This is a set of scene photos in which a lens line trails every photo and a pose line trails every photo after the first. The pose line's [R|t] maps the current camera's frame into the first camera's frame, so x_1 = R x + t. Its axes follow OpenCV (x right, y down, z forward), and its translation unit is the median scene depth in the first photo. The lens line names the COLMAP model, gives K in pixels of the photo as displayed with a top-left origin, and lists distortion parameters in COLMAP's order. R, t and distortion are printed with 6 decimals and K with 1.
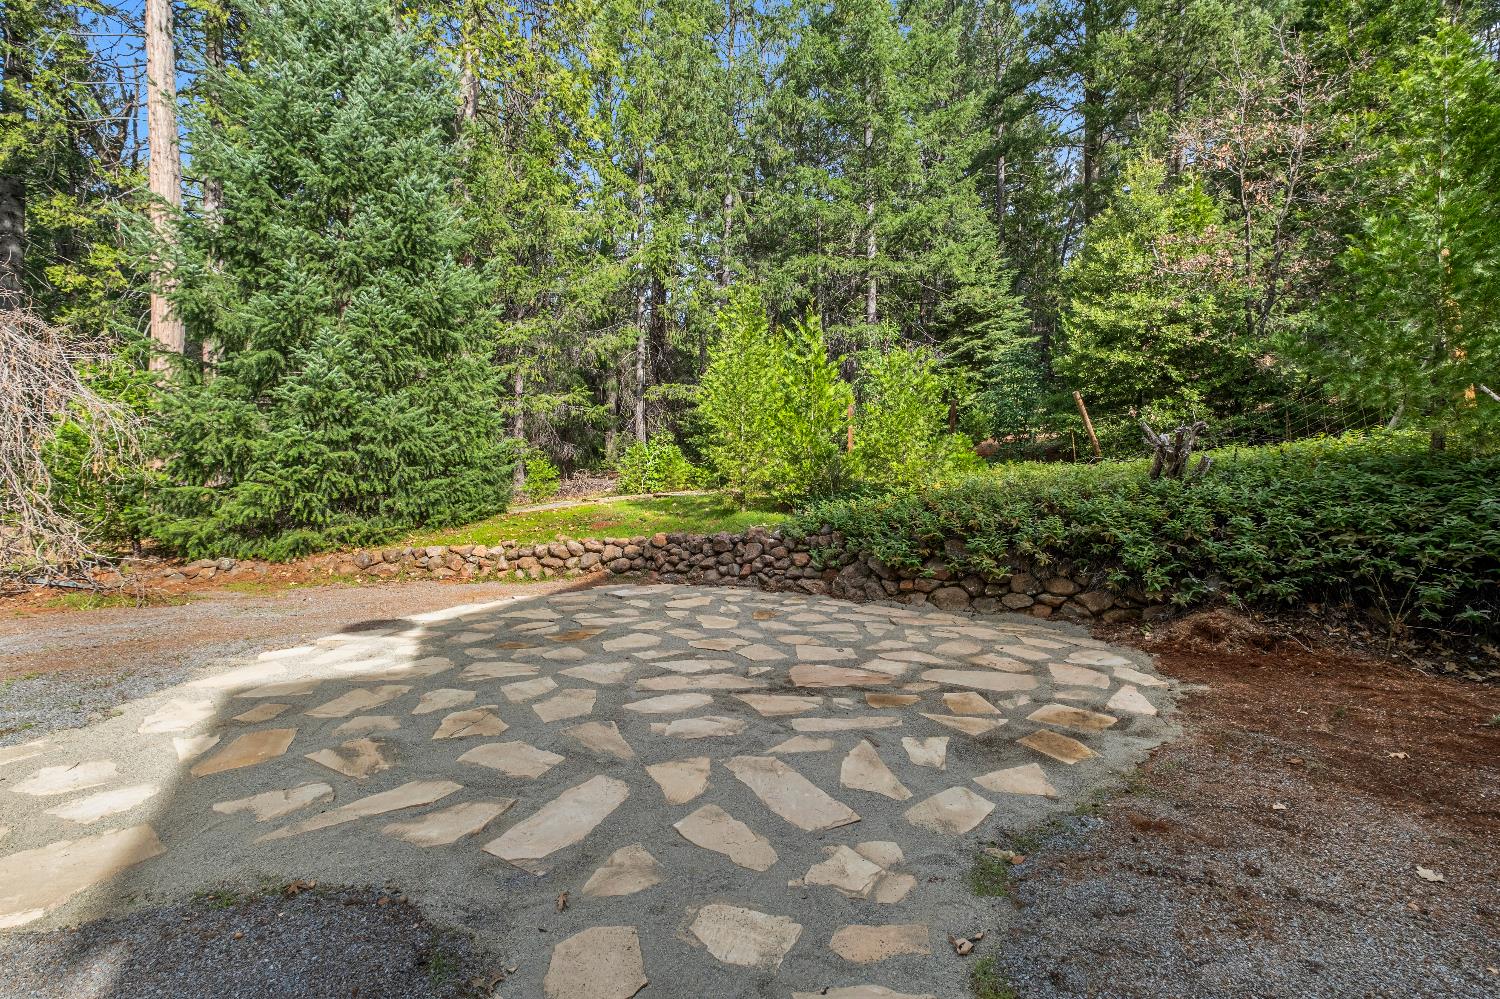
lens RADIAL K [[671.1, 0, 750.0], [0, 671.1, 499.5], [0, 0, 1]] dist [-0.001148, -0.000151]
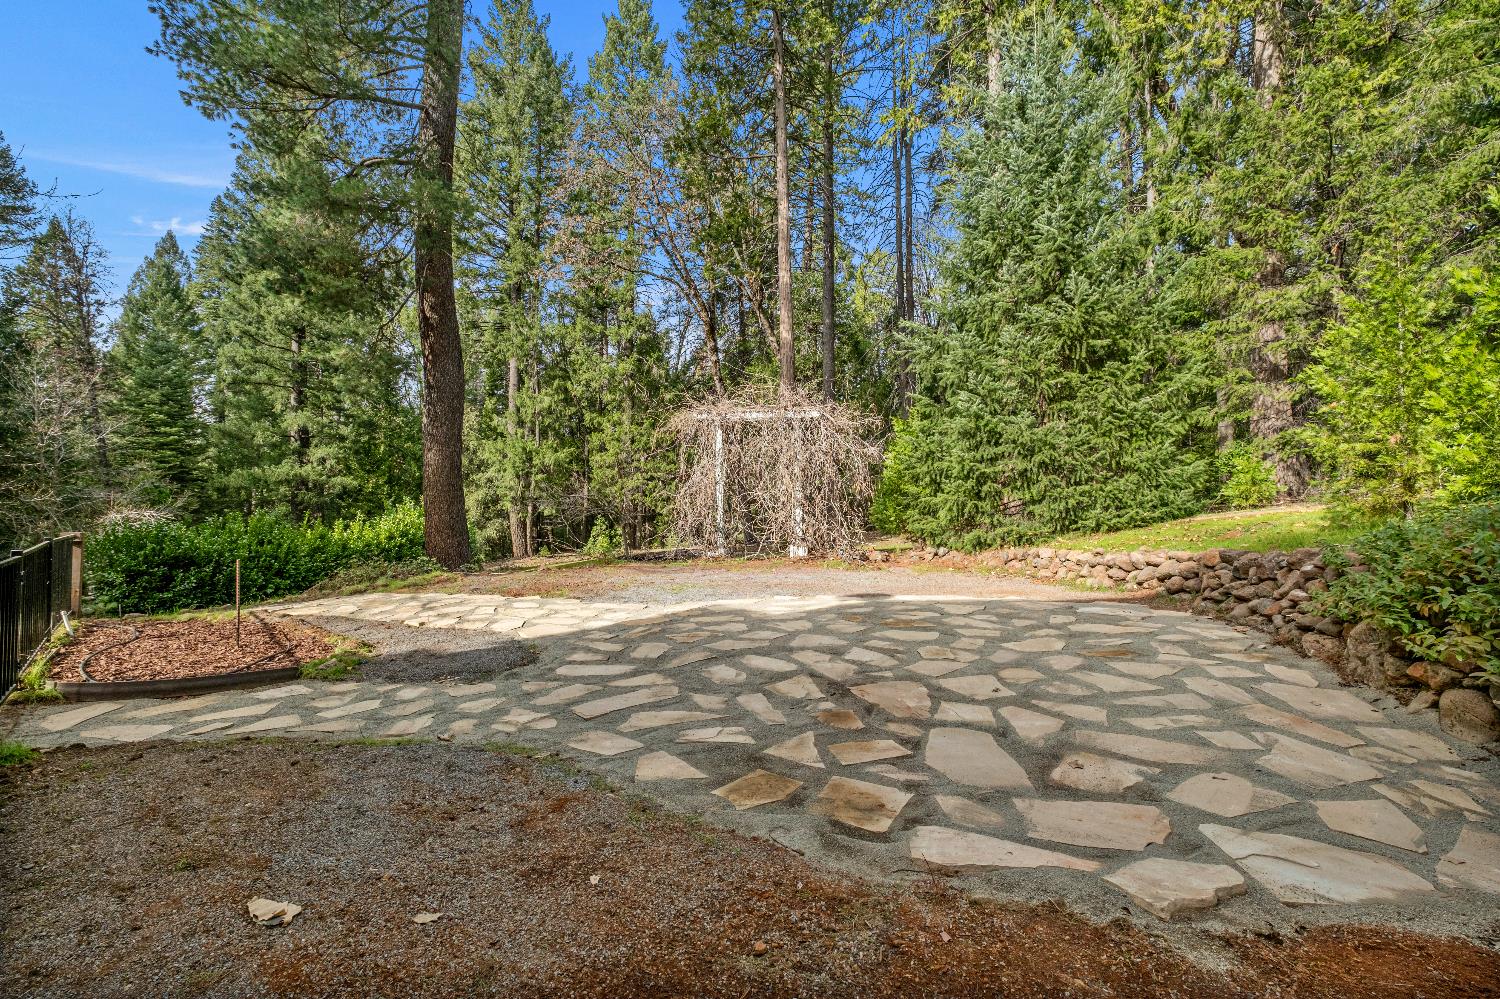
lens RADIAL K [[671.1, 0, 750.0], [0, 671.1, 499.5], [0, 0, 1]] dist [-0.001148, -0.000151]
pose [[0.186562, -0.012277, -0.982366, 1.158283], [0.002259, 0.999925, -0.012067, 0.003443], [0.982441, 0.000032, 0.186576, 0.729780]]
